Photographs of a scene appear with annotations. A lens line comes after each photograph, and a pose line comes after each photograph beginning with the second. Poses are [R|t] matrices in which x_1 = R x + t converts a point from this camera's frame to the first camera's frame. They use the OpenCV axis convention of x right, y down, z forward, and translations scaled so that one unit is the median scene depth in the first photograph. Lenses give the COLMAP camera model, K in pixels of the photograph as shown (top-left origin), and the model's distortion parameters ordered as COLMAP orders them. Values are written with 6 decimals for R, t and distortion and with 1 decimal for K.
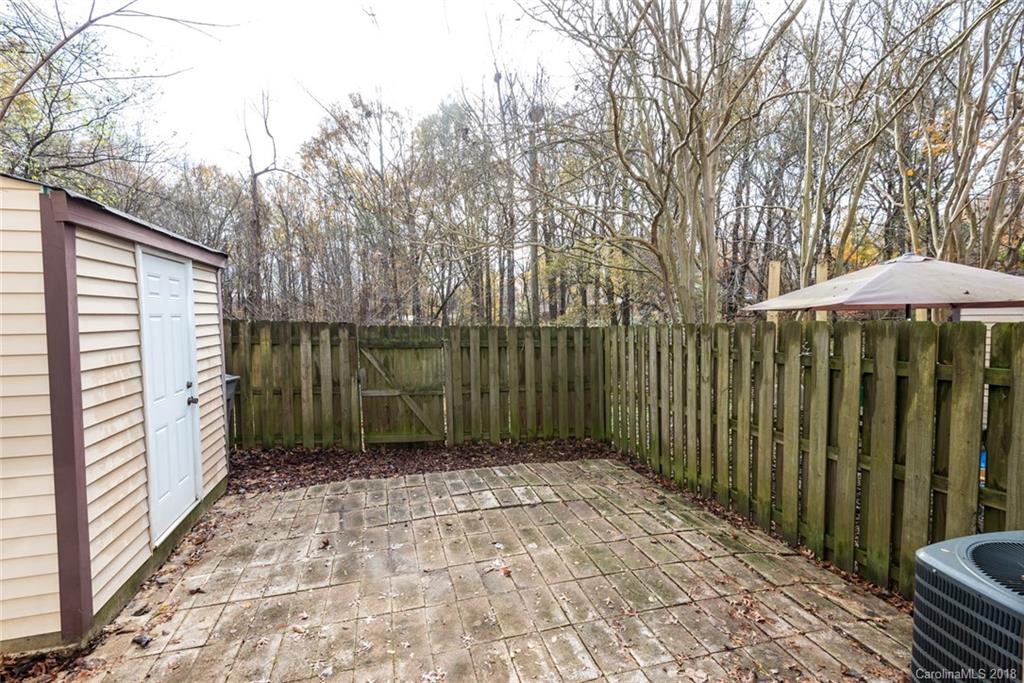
lens RADIAL K [[473.3, 0, 485.6], [0, 473.3, 339.0], [0, 0, 1]] dist [0.025190, -0.005377]
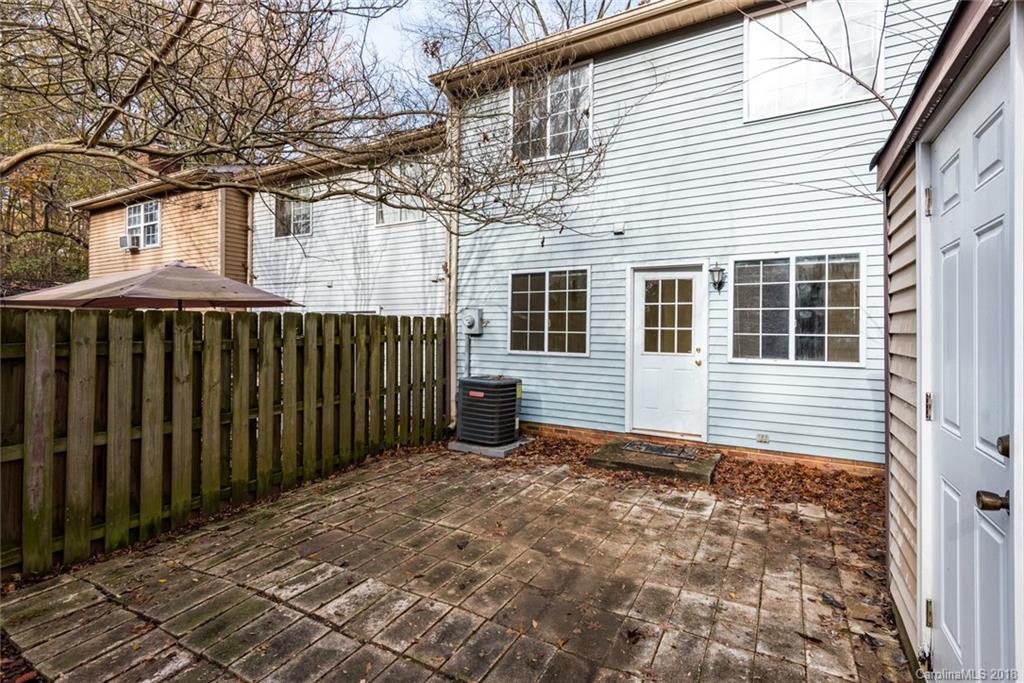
lens RADIAL K [[473.3, 0, 508.0], [0, 473.3, 328.4], [0, 0, 1]] dist [0.025190, -0.005377]
pose [[-0.730064, 0.013984, 0.683235, -0.600954], [0.040945, 0.998890, 0.023306, 0.001407], [-0.682151, 0.044989, -0.729826, 1.431693]]
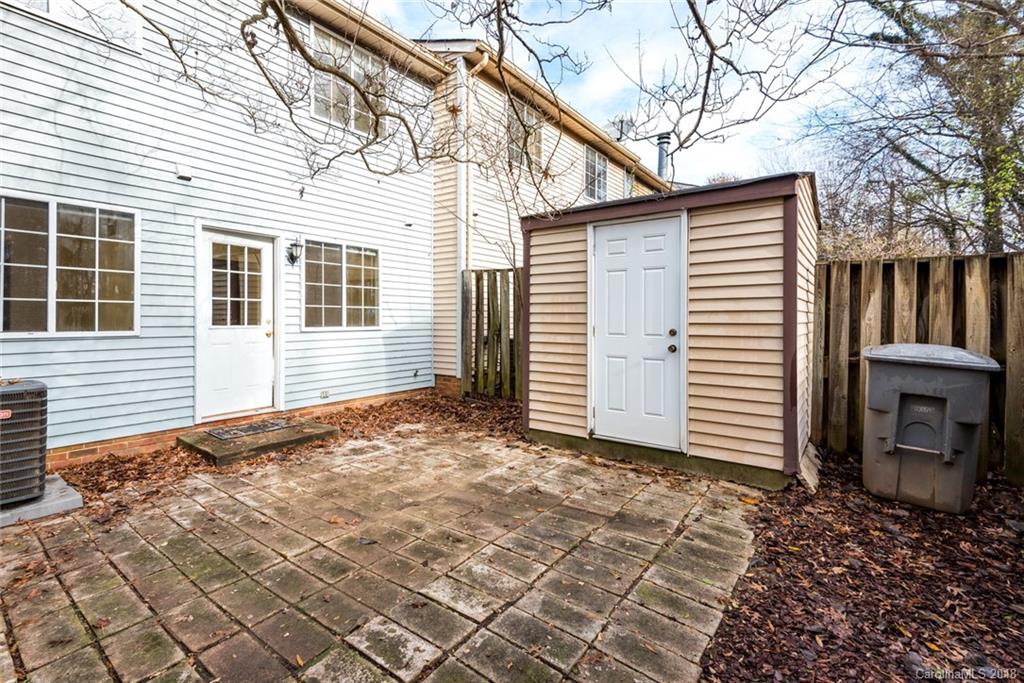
lens RADIAL K [[473.3, 0, 520.1], [0, 473.3, 316.3], [0, 0, 1]] dist [0.025190, -0.005377]
pose [[-0.753813, 0.016089, -0.656892, 0.312205], [-0.024186, 0.998343, 0.052206, 0.014248], [0.656643, 0.055241, -0.752175, 1.567412]]
